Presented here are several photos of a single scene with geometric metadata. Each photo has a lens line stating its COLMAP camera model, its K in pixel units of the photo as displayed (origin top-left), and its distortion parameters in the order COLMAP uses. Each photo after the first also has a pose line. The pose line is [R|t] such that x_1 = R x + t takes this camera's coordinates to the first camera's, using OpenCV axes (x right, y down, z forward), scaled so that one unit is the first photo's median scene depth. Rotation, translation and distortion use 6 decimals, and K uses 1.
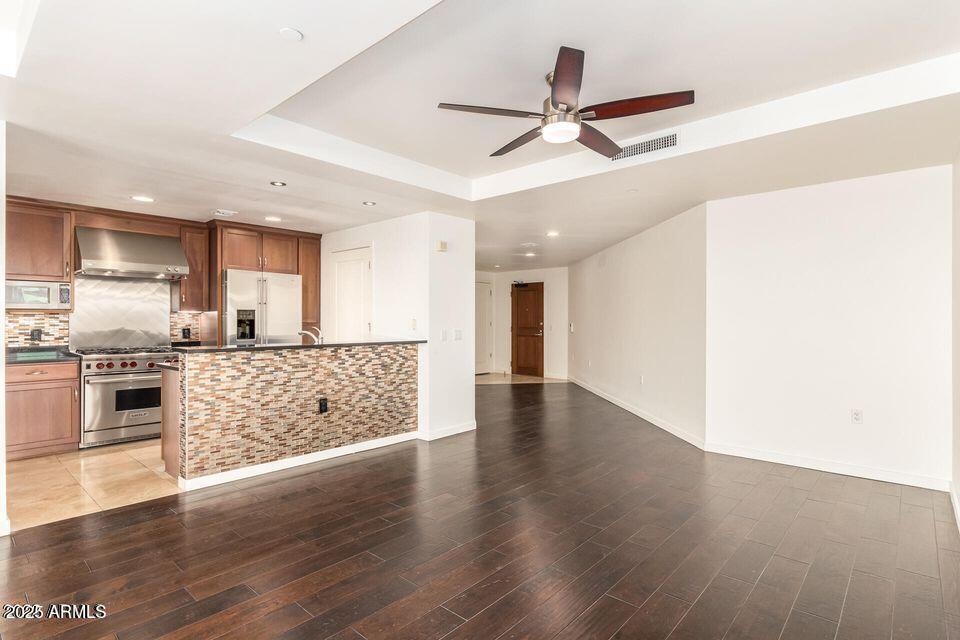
lens RADIAL K [[484.4, 0, 481.2], [0, 484.4, 322.8], [0, 0, 1]] dist [0.003362, 0.000019]
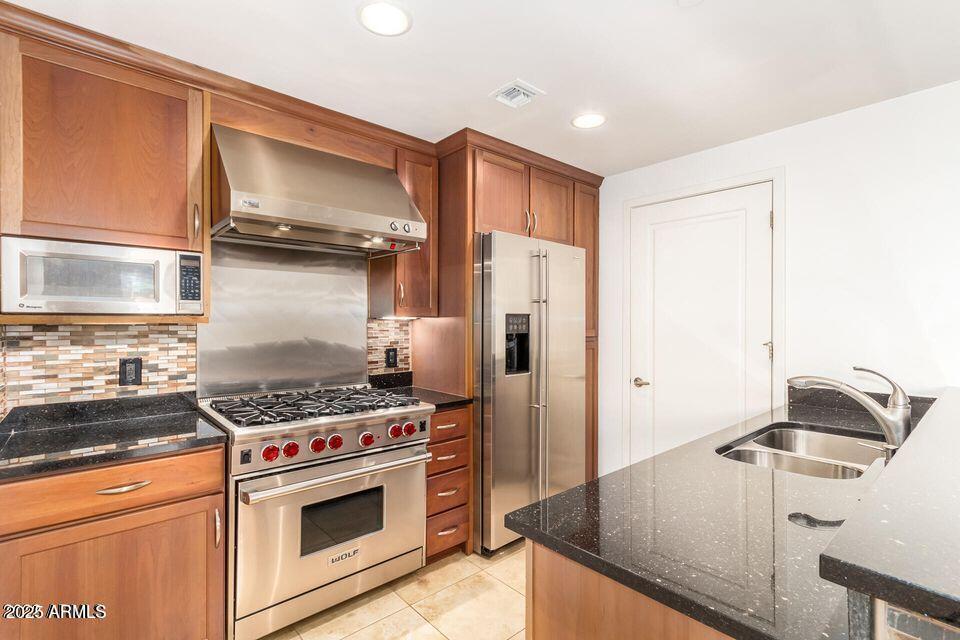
lens RADIAL K [[452.4, 0, 474.5], [0, 452.4, 323.2], [0, 0, 1]] dist [0.013378, -0.000013]
pose [[0.992239, -0.000280, -0.124346, -0.545595], [-0.000165, 0.999994, -0.003565, -0.017889], [0.124347, 0.003557, 0.992232, 0.617590]]
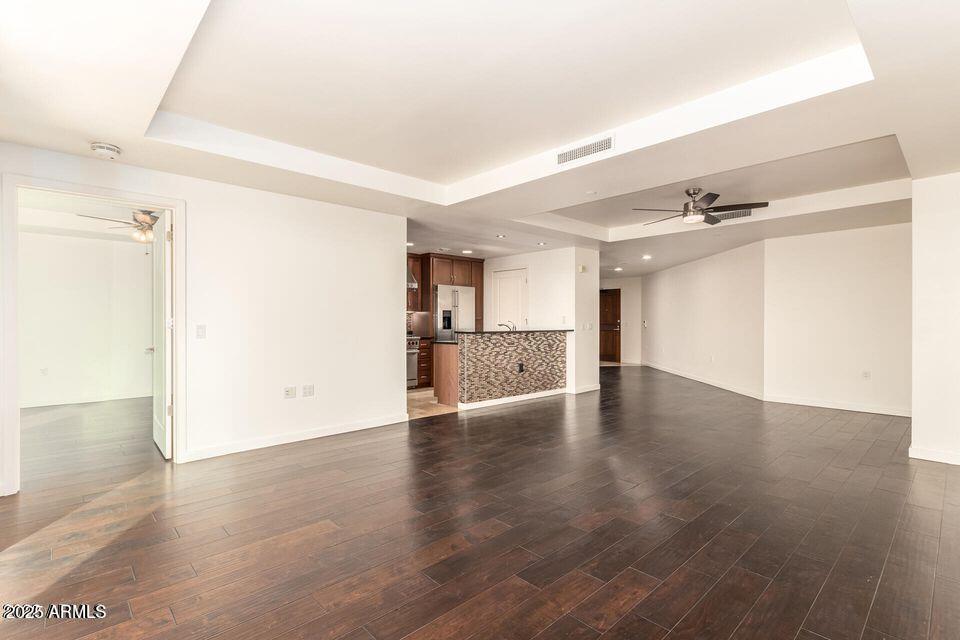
lens RADIAL K [[452.4, 0, 481.6], [0, 452.4, 325.2], [0, 0, 1]] dist [0.013378, -0.000013]
pose [[0.995963, -0.000805, -0.089763, -0.284757], [0.001199, 0.999990, 0.004346, 0.015805], [0.089758, -0.004436, 0.995954, -0.492047]]
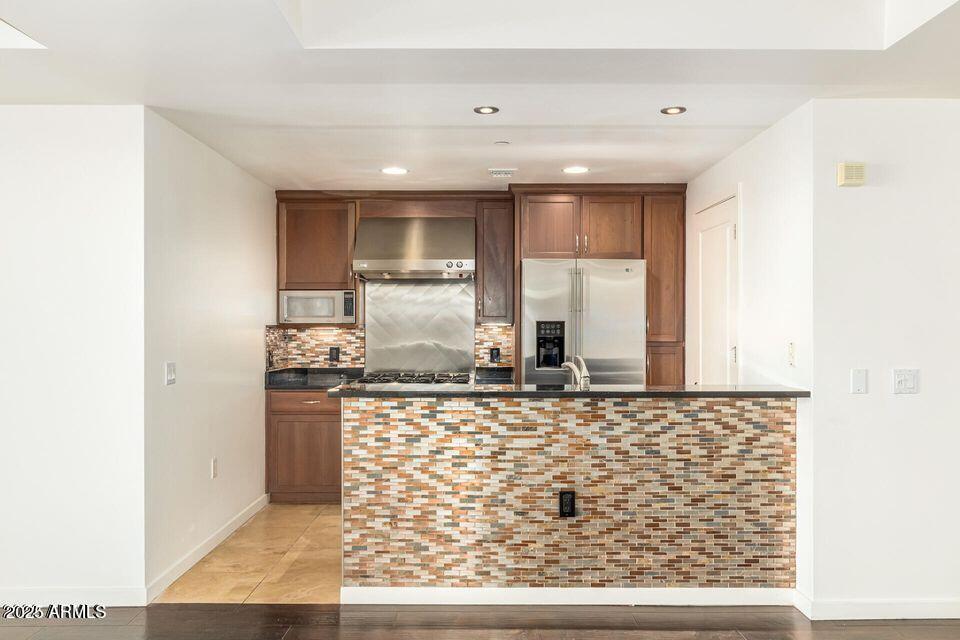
lens RADIAL K [[741.0, 0, 480.7], [0, 741.0, 327.0], [0, 0, 1]] dist [0.000512, -0.004181]
pose [[0.670321, 0.002546, -0.742067, 0.194492], [-0.002751, 0.999996, 0.000946, -0.023252], [0.742067, 0.001408, 0.670325, 0.332427]]
